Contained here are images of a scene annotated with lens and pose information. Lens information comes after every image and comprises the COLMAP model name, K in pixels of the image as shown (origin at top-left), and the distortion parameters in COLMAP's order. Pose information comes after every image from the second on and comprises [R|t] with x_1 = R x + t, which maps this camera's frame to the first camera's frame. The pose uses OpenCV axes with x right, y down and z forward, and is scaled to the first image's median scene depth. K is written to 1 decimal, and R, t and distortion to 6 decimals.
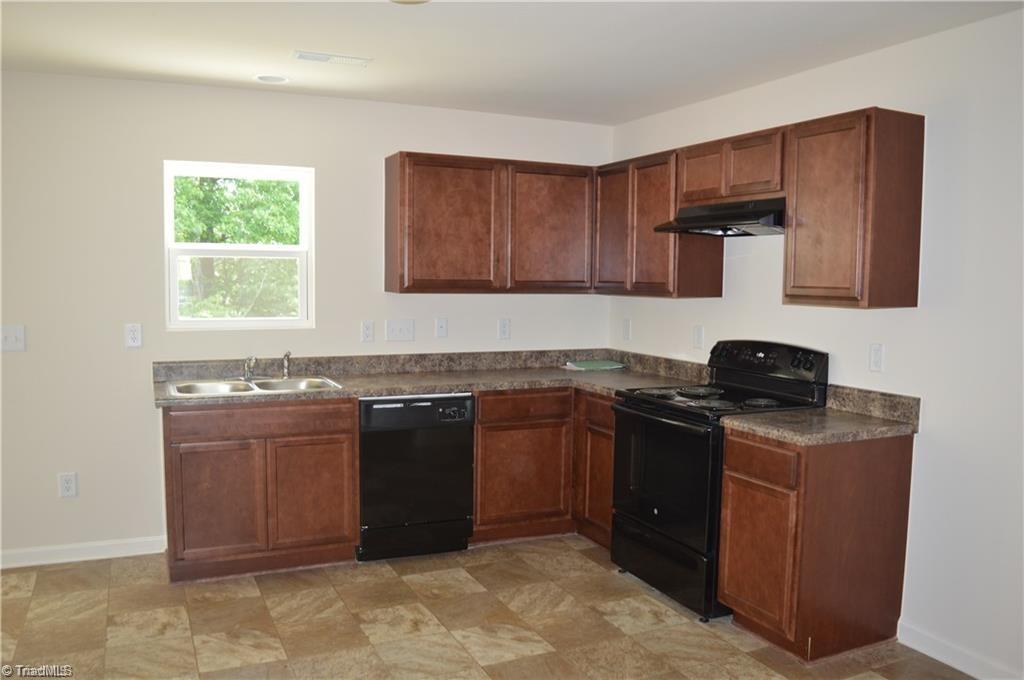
lens RADIAL K [[812.9, 0, 514.5], [0, 812.9, 338.7], [0, 0, 1]] dist [-0.091952, -0.001276]
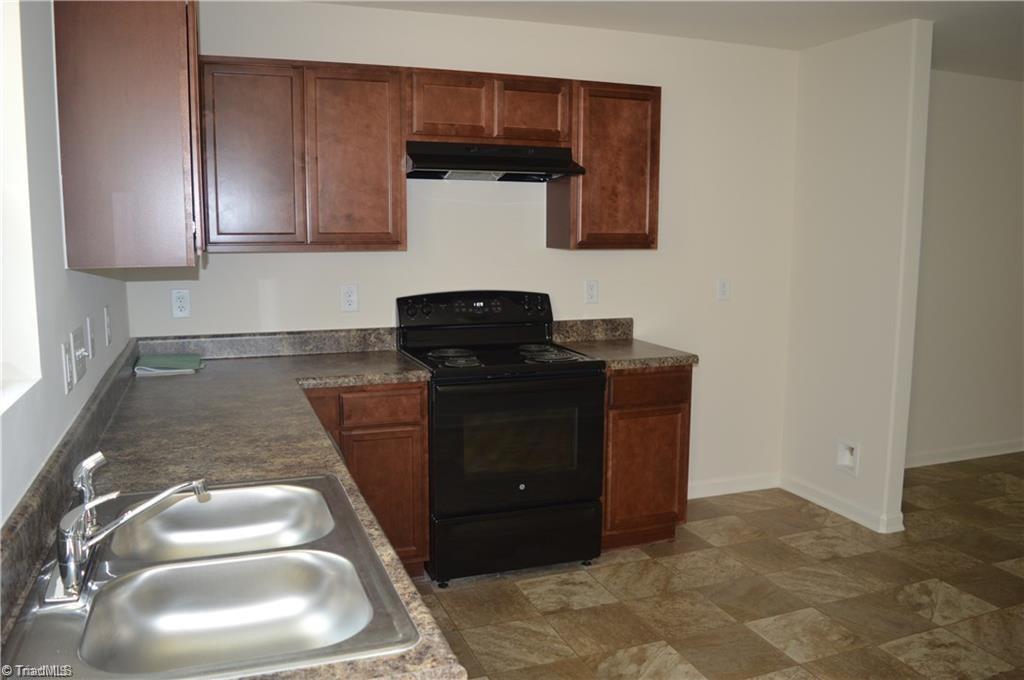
lens RADIAL K [[812.9, 0, 515.6], [0, 812.9, 342.7], [0, 0, 1]] dist [-0.091952, -0.001276]
pose [[0.080730, -0.155446, 0.984540, -0.728940], [0.068177, 0.986312, 0.150135, -0.086757], [-0.994402, 0.055002, 0.090223, 0.959977]]
